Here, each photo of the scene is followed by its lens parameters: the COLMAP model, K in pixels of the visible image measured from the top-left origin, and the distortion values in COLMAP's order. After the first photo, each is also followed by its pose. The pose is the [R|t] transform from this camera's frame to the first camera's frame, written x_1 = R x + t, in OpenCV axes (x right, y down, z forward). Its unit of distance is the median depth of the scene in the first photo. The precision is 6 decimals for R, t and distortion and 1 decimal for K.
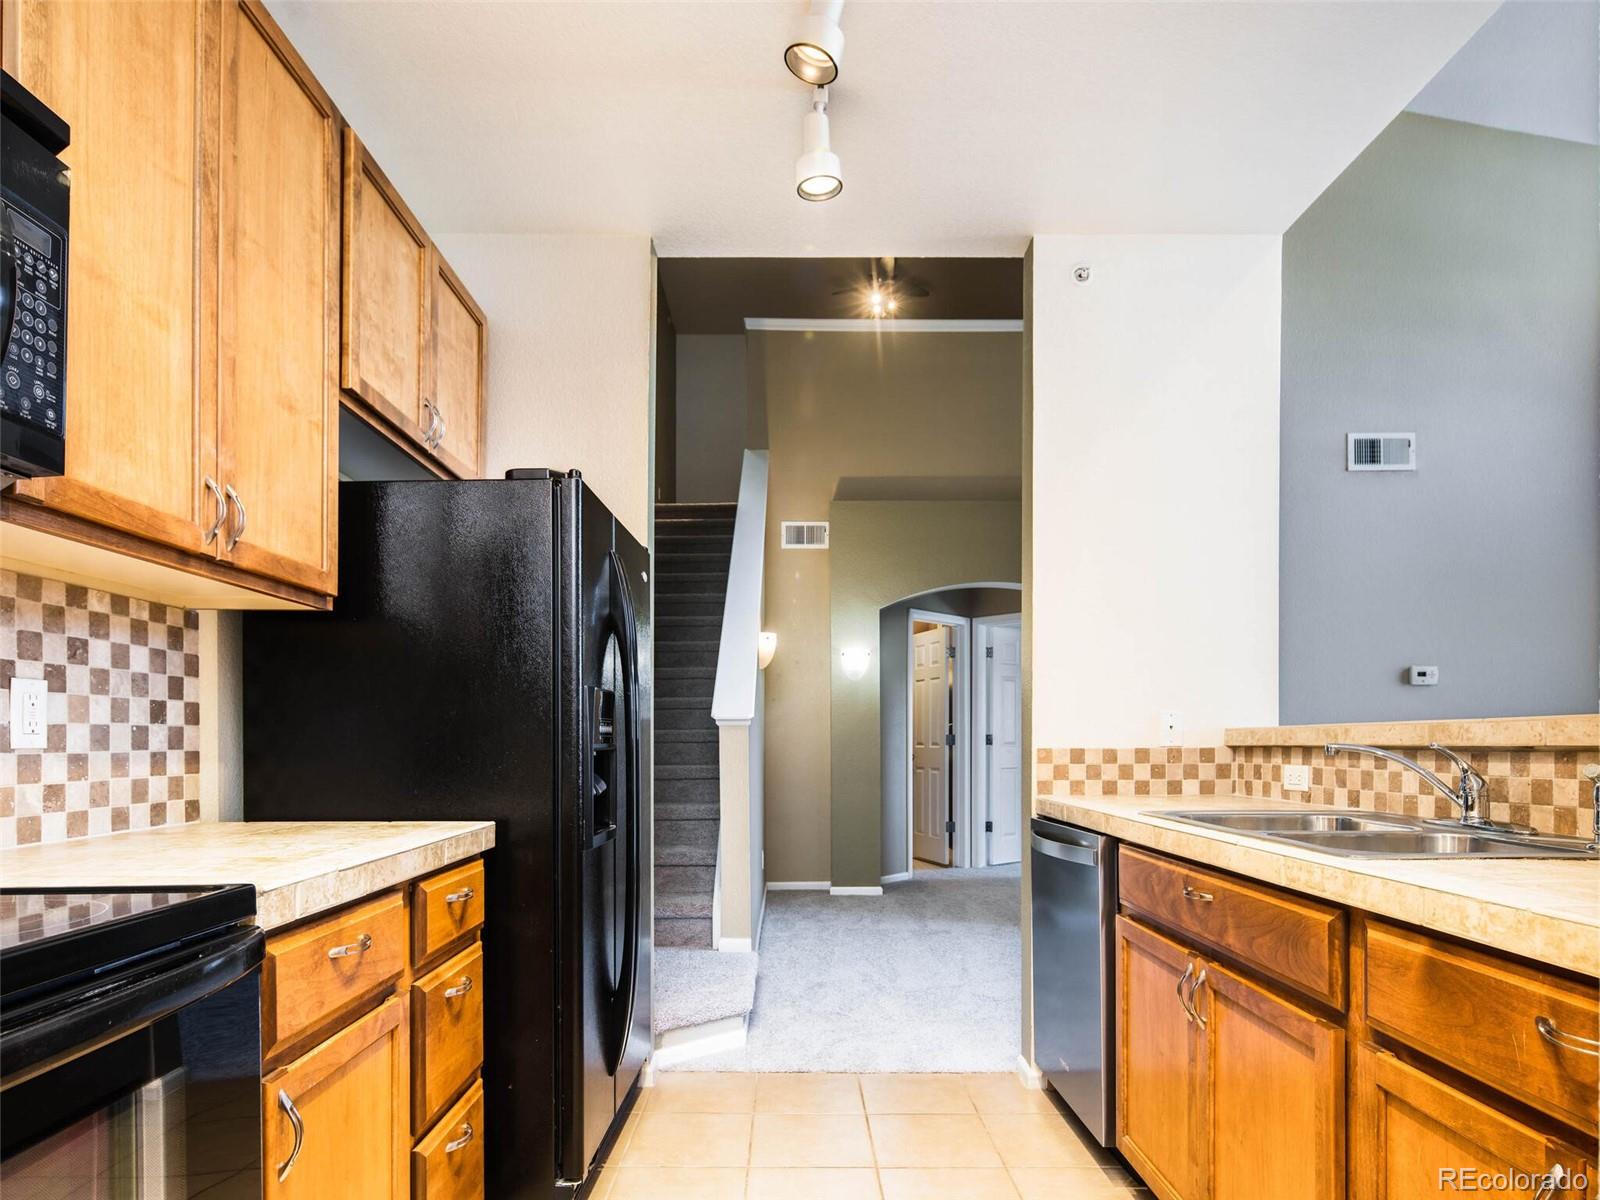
lens RADIAL K [[894.3, 0, 782.0], [0, 894.3, 736.3], [0, 0, 1]] dist [0.000372, -0.002150]
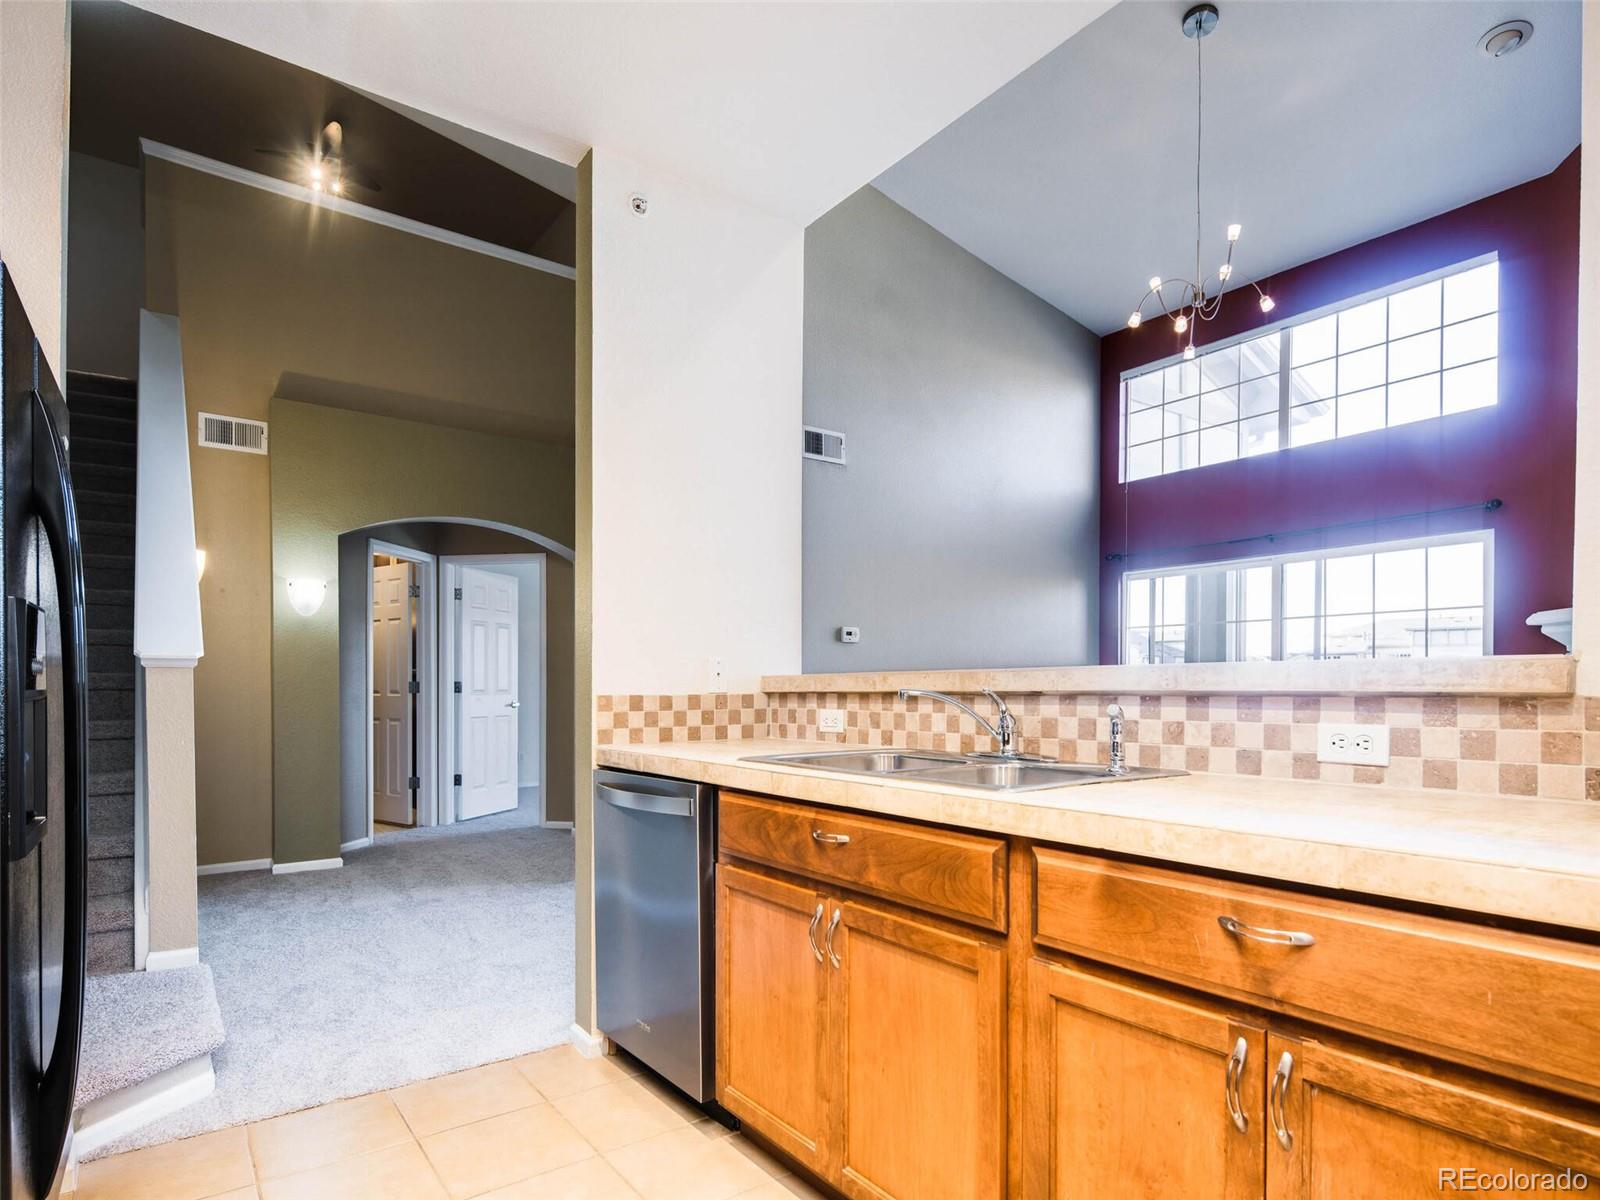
lens RADIAL K [[881.0, 0, 789.9], [0, 881.0, 693.6], [0, 0, 1]] dist [0.005903, -0.008960]
pose [[0.803090, -0.002717, 0.595851, -0.126065], [-0.003272, 0.999954, 0.008970, 0.003354], [-0.595848, -0.009153, 0.803045, 0.162098]]
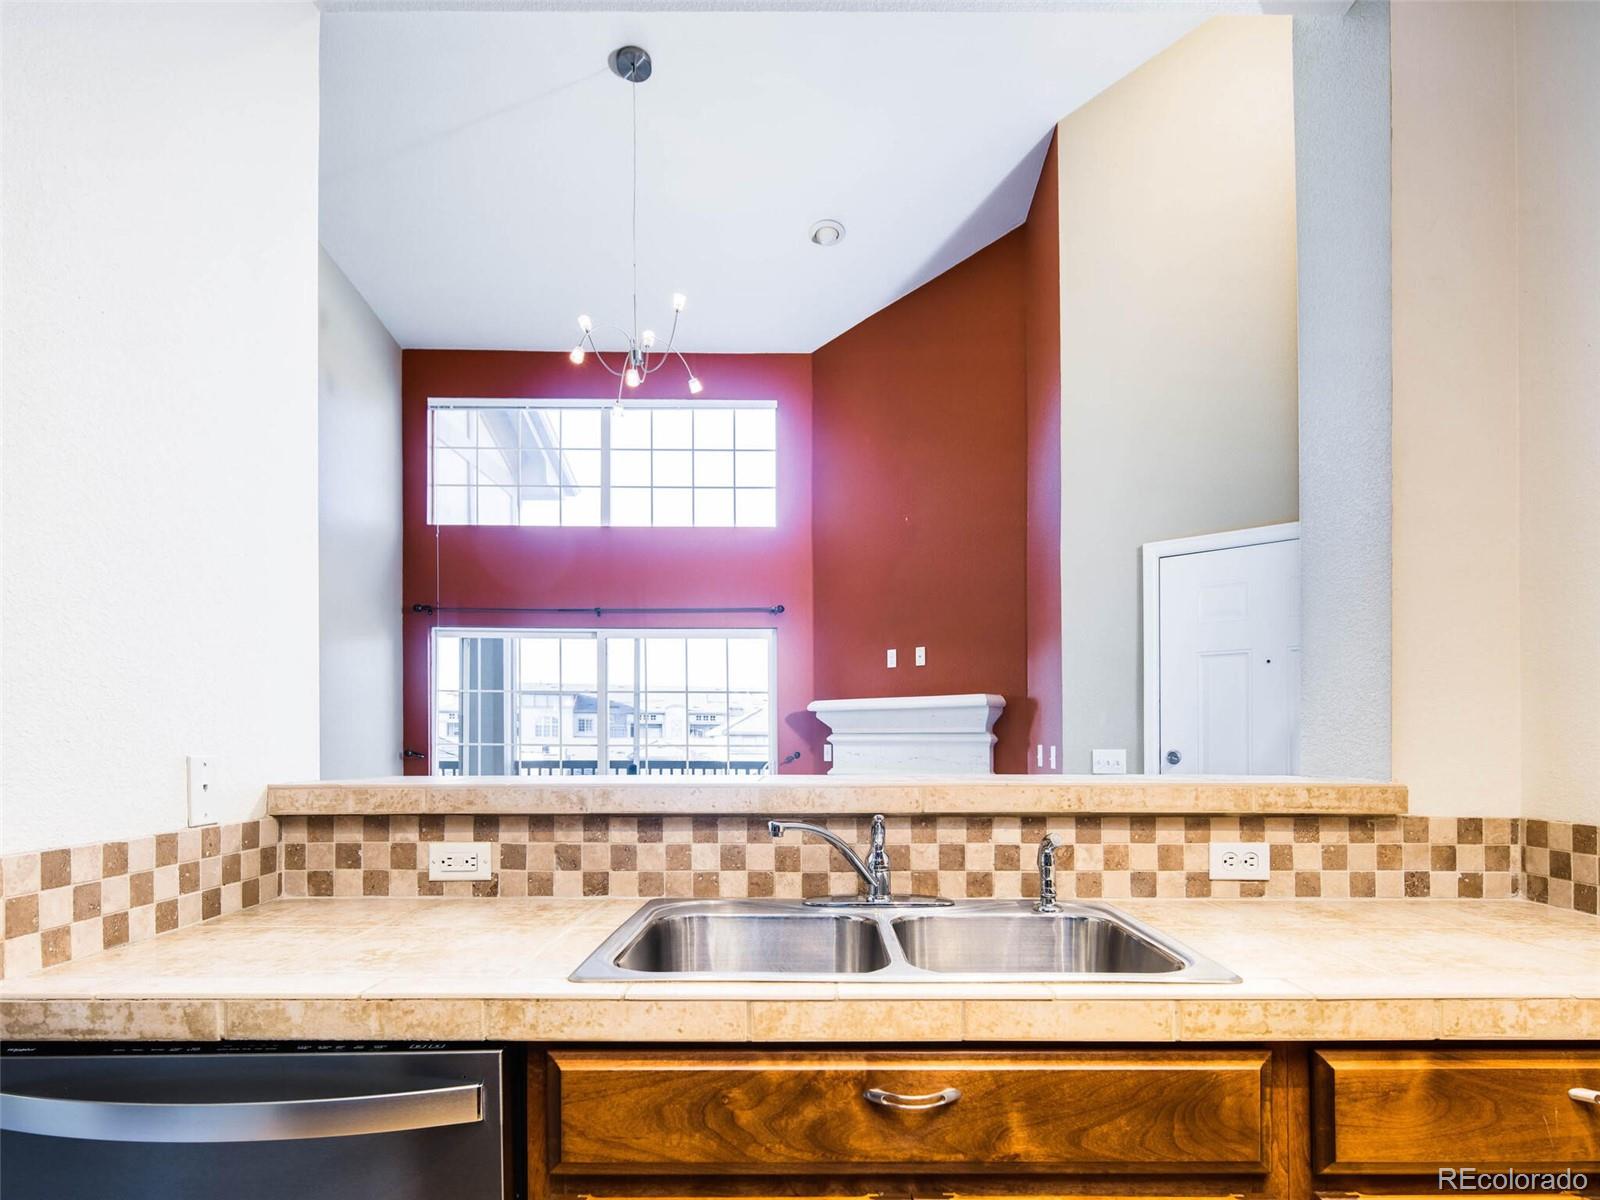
lens RADIAL K [[894.7, 0, 817.1], [0, 894.7, 743.3], [0, 0, 1]] dist [0.000599, -0.002046]
pose [[-0.018440, 0.001681, 0.999829, -0.103311], [-0.007637, 0.999969, -0.001822, -0.044927], [-0.999801, -0.007669, -0.018426, 0.794247]]
